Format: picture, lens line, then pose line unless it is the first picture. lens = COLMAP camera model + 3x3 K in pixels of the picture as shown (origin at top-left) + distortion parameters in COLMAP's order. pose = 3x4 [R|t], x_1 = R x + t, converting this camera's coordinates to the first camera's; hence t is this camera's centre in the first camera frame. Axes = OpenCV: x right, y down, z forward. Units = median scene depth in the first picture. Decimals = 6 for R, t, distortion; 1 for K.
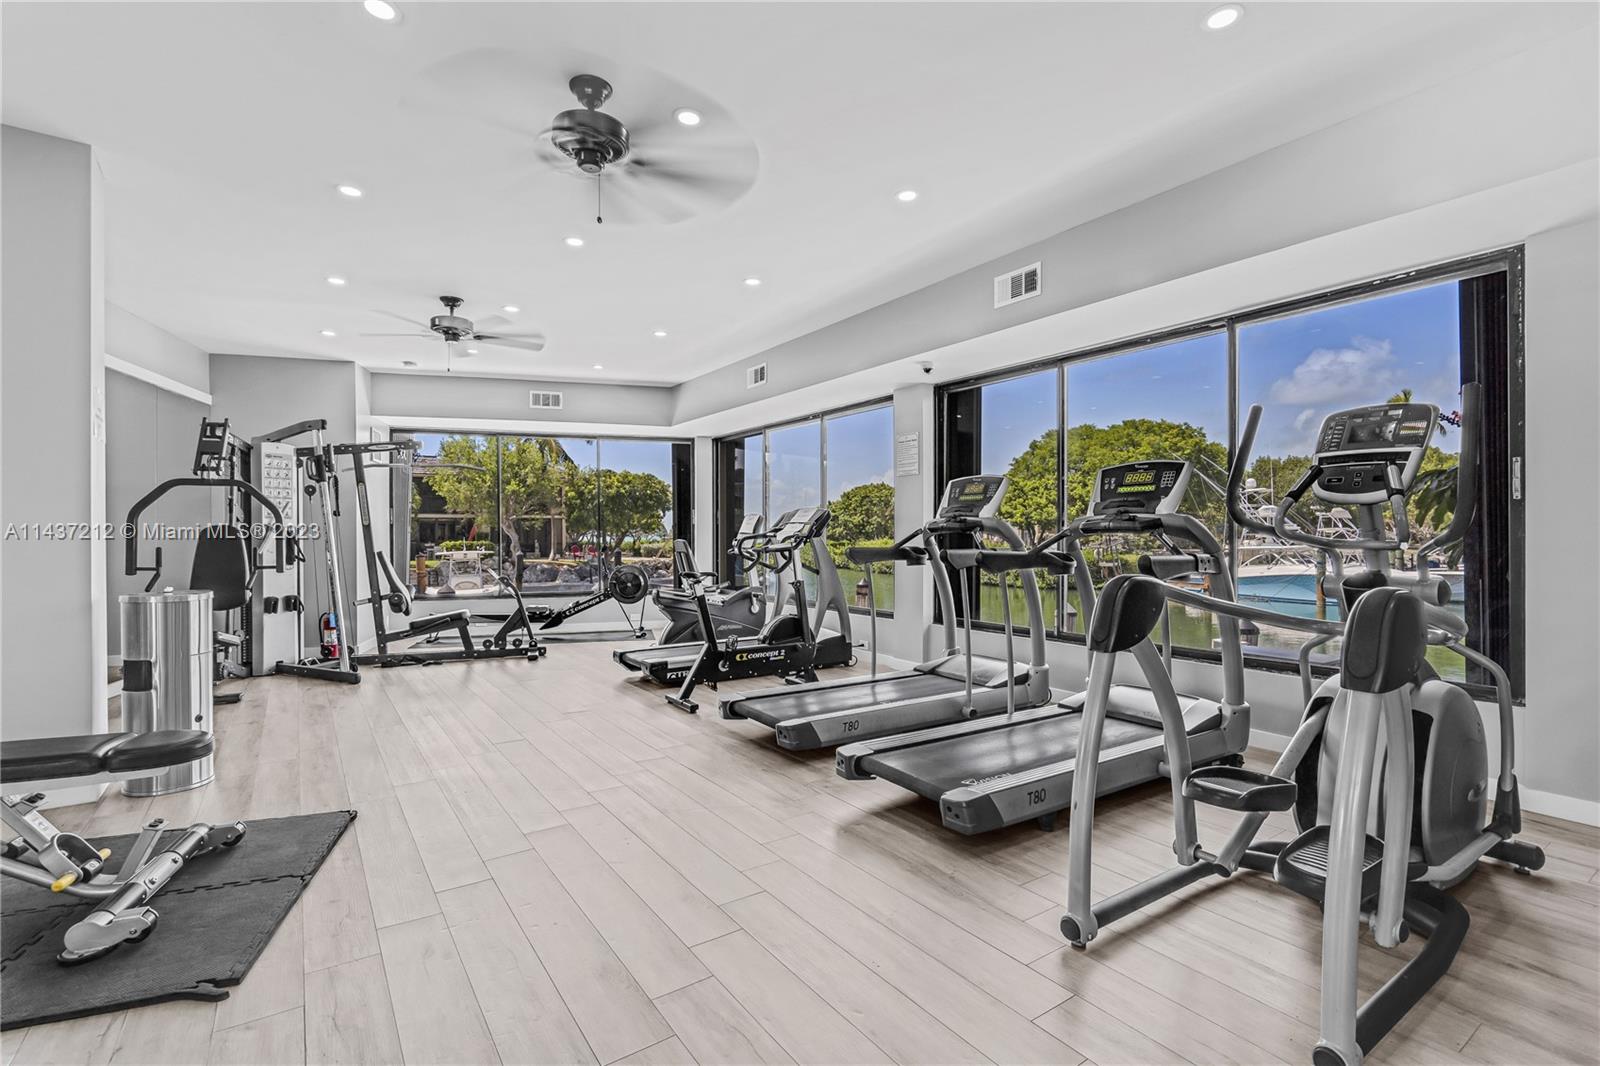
lens RADIAL K [[738.5, 0, 800.0], [0, 738.5, 533.0], [0, 0, 1]] dist [-0.001779, -0.000153]
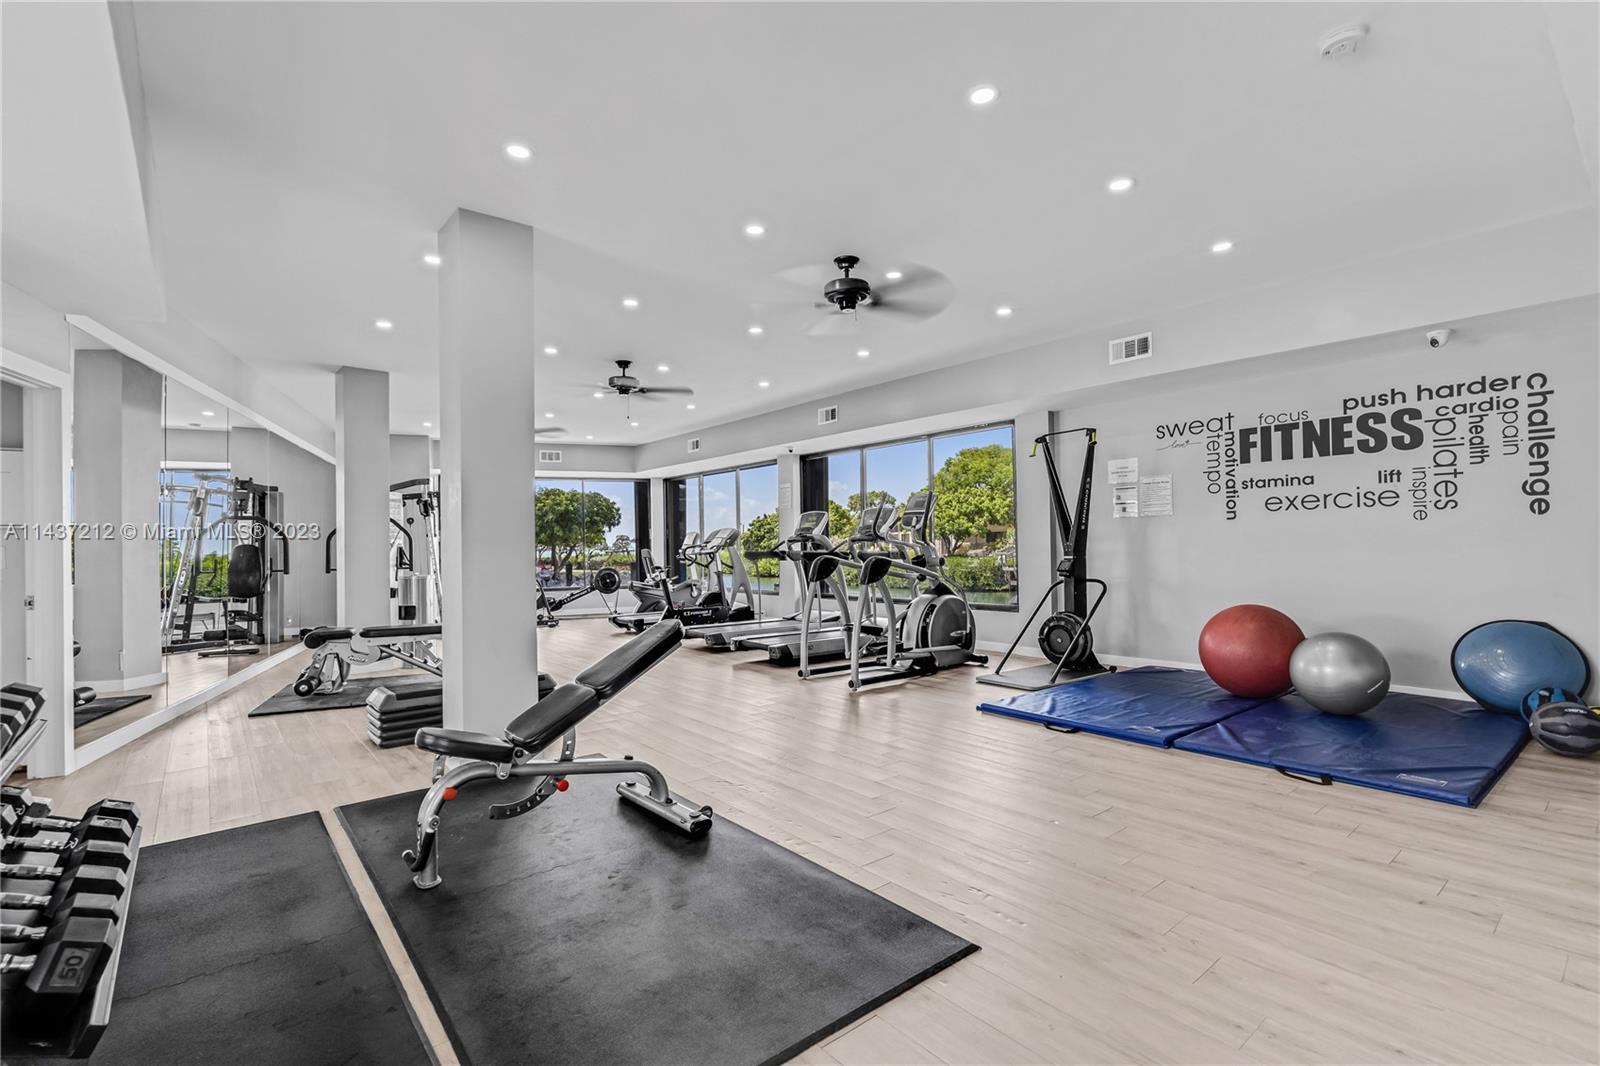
lens RADIAL K [[738.5, 0, 800.0], [0, 738.5, 533.0], [0, 0, 1]] dist [-0.001779, -0.000153]
pose [[0.996642, -0.012078, 0.080988, 0.039992], [0.013367, 0.999792, -0.015398, 0.003258], [-0.080785, 0.016429, 0.996596, -0.628347]]
